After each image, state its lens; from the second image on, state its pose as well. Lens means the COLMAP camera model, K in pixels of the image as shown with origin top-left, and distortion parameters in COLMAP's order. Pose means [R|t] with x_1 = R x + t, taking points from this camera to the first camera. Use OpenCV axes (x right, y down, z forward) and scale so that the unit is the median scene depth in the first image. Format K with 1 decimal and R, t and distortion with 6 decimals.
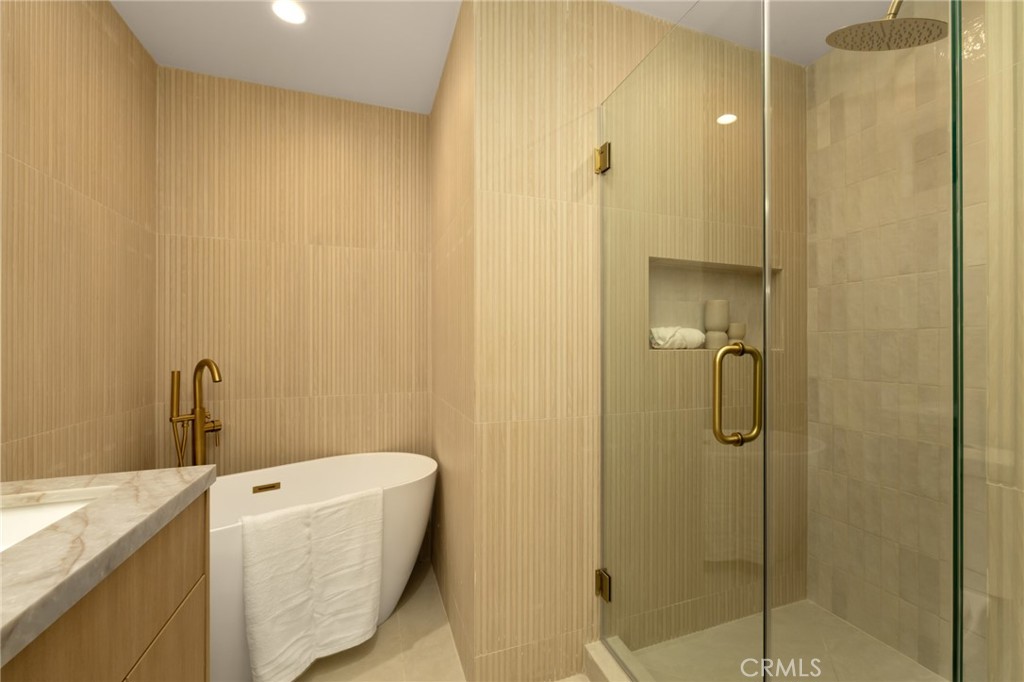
lens RADIAL K [[416.0, 0, 535.5], [0, 416.0, 343.8], [0, 0, 1]] dist [-0.000523, 0.000059]
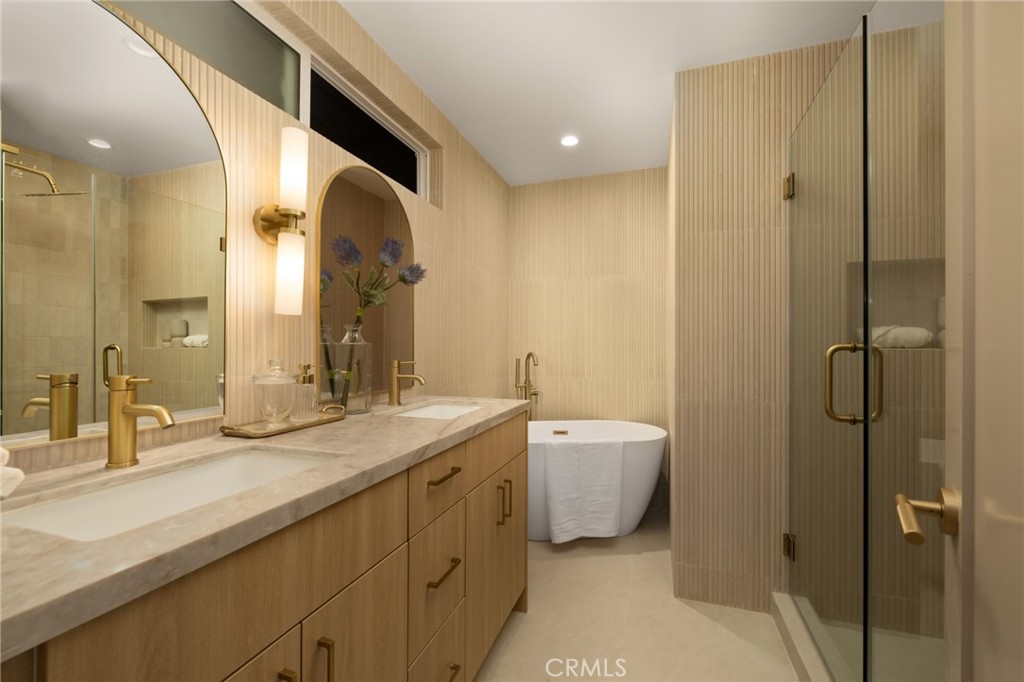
lens RADIAL K [[416.0, 0, 535.5], [0, 416.0, 343.8], [0, 0, 1]] dist [-0.000523, 0.000059]
pose [[0.778919, 0.000328, -0.627124, 0.337040], [-0.000046, 1.000000, 0.000466, 0.001726], [0.627124, -0.000334, 0.778919, -0.368455]]
